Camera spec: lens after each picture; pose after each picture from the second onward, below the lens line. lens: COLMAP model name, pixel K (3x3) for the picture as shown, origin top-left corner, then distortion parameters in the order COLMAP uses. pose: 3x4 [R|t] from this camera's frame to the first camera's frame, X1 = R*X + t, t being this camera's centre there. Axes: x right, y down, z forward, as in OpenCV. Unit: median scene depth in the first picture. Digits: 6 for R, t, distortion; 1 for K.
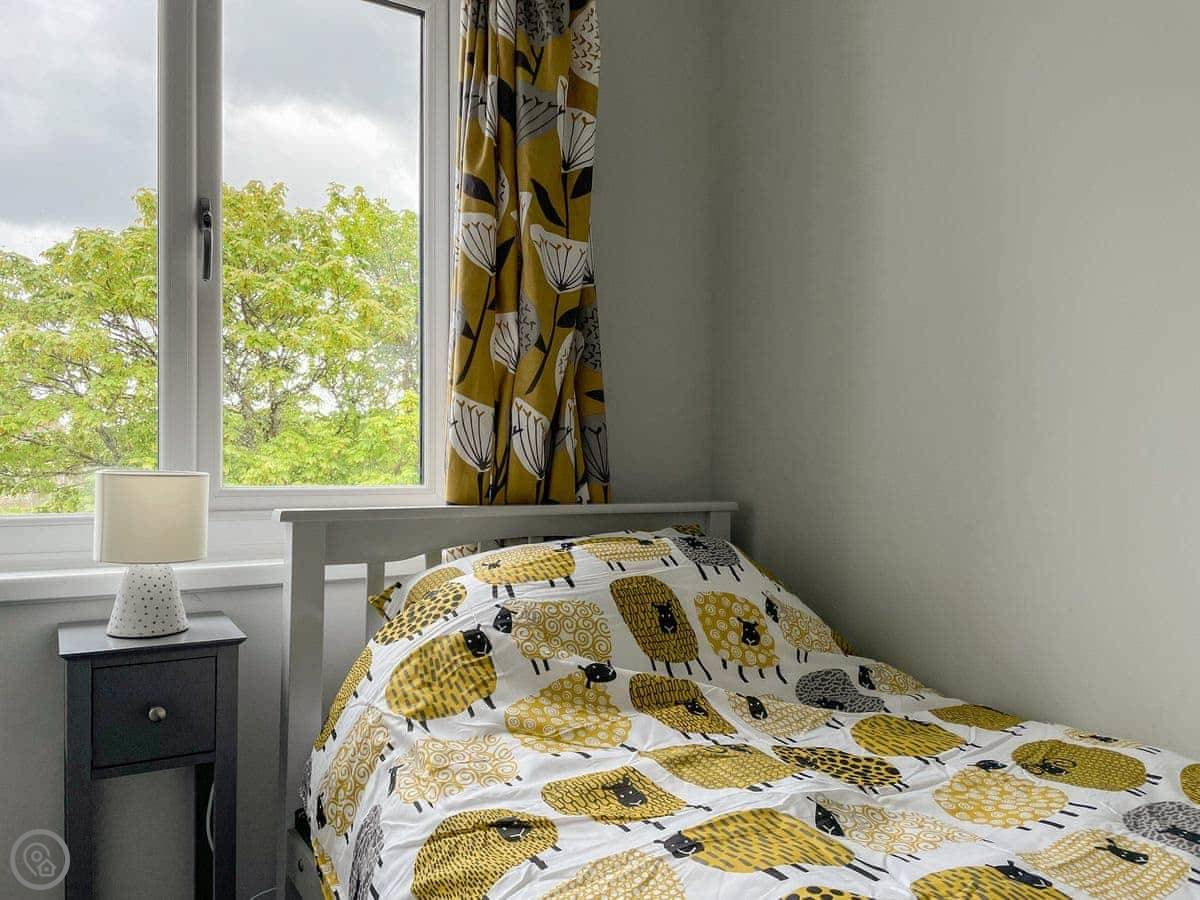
lens RADIAL K [[904.3, 0, 600.0], [0, 904.3, 450.0], [0, 0, 1]] dist [0.100983, -0.126490]
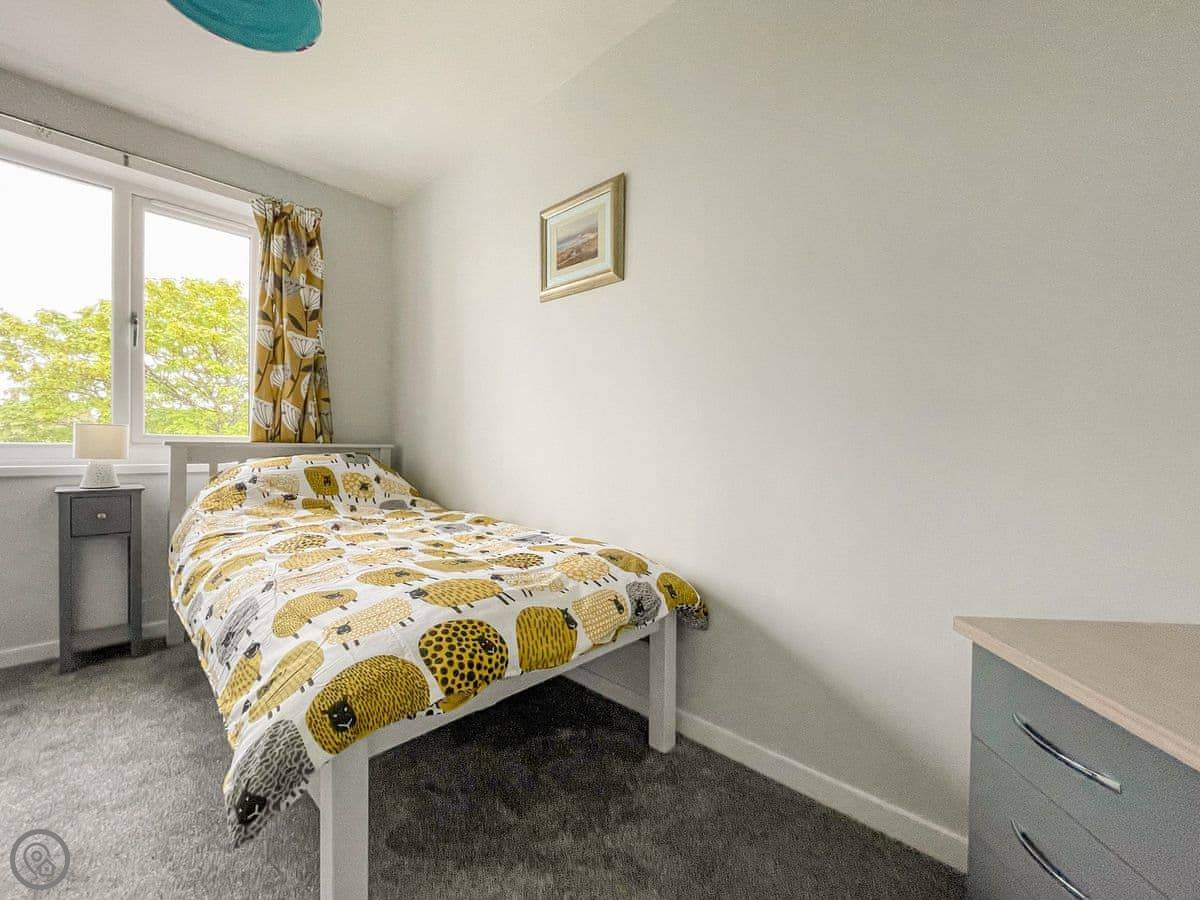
lens RADIAL K [[496.1, 0, 587.9], [0, 496.1, 445.7], [0, 0, 1]] dist [-0.000035, 0.000112]
pose [[0.968652, 0.005812, 0.248354, 0.388063], [-0.008967, 0.999893, 0.011575, 0.046722], [-0.248260, -0.013439, 0.968600, -0.538931]]
